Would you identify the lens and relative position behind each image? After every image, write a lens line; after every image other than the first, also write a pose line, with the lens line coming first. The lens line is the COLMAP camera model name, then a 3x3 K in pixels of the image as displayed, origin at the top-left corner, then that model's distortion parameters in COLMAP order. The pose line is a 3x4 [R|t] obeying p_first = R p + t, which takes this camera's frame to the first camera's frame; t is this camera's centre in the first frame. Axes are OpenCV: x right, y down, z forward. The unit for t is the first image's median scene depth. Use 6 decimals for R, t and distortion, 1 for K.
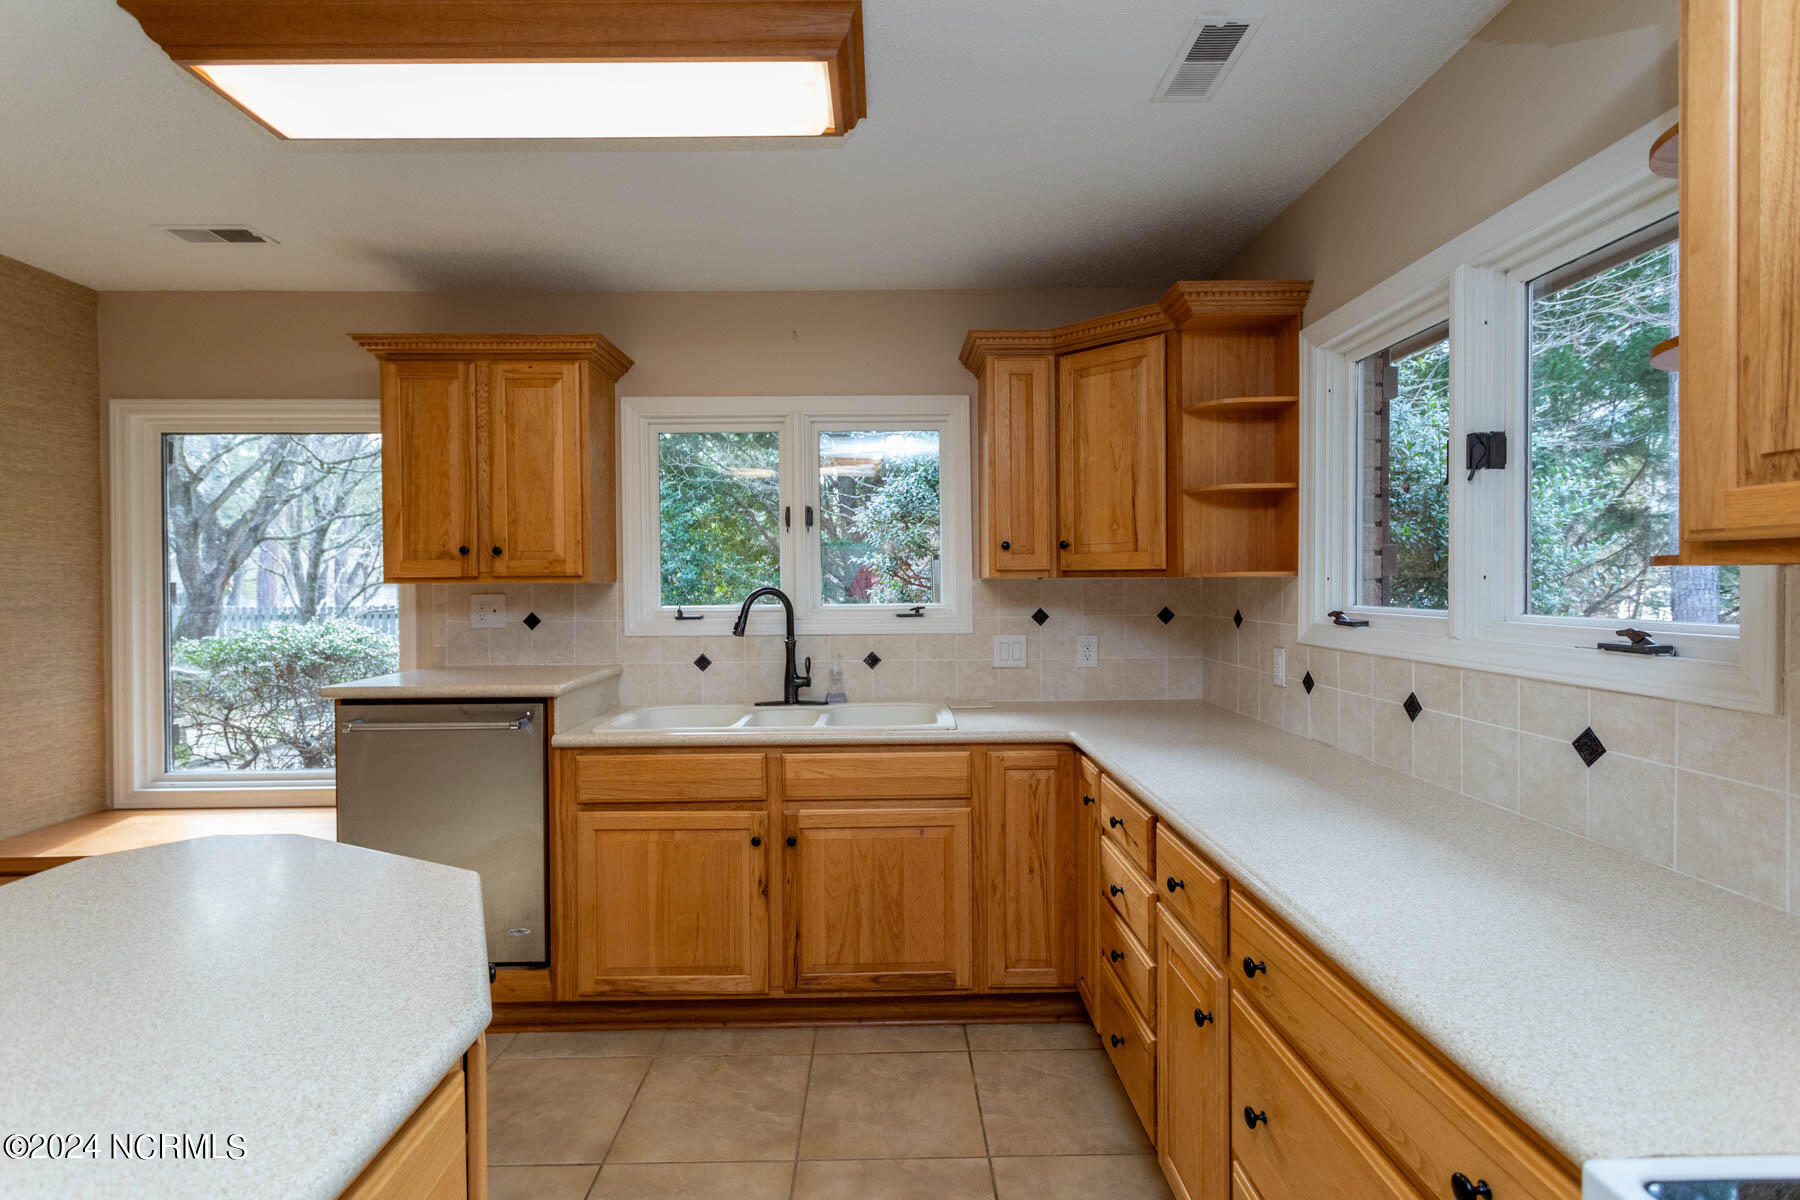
lens RADIAL K [[848.3, 0, 890.1], [0, 848.3, 596.1], [0, 0, 1]] dist [-0.002116, -0.000236]
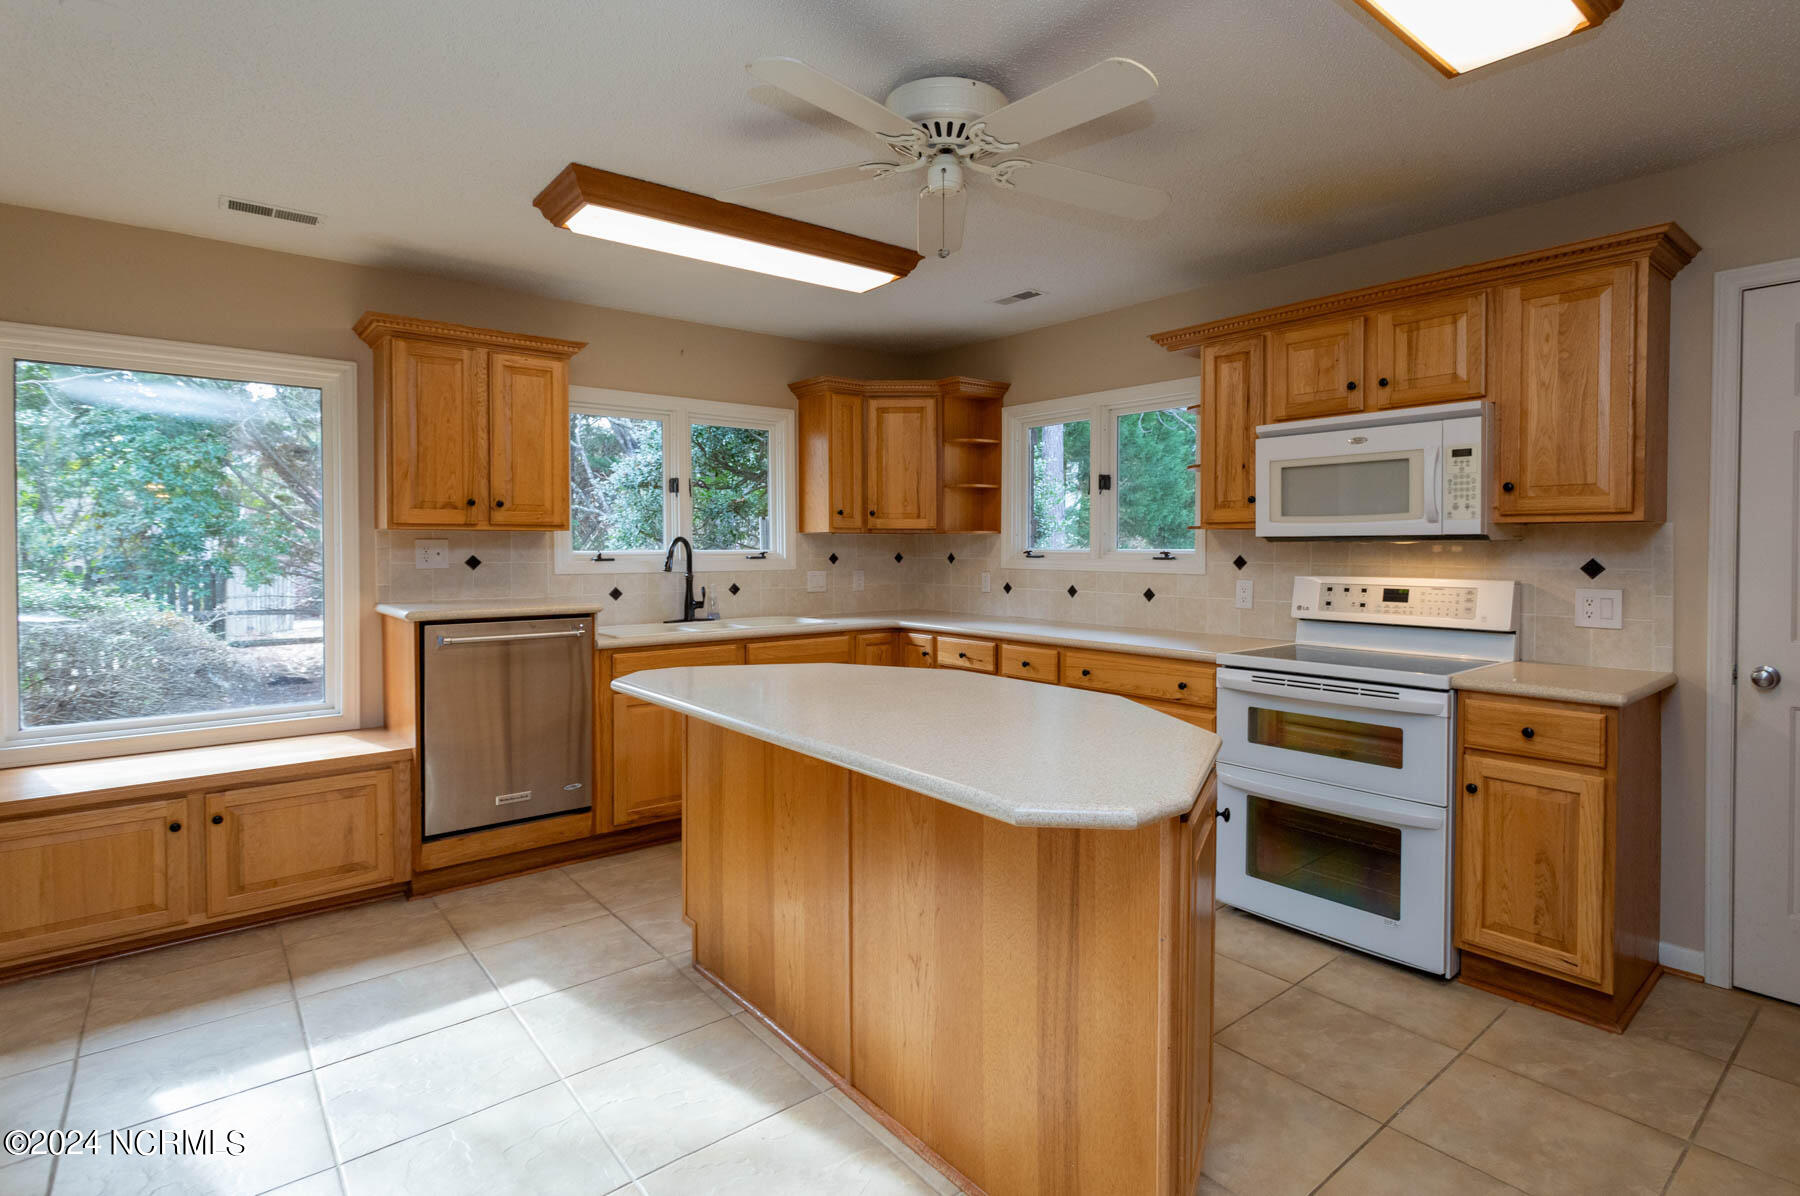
lens RADIAL K [[848.3, 0, 956.6], [0, 848.3, 560.8], [0, 0, 1]] dist [-0.002116, -0.000236]
pose [[0.776560, -0.003700, 0.630032, -0.723354], [0.001996, 0.999992, 0.003412, 0.027800], [-0.630040, -0.001392, 0.776561, -0.390858]]
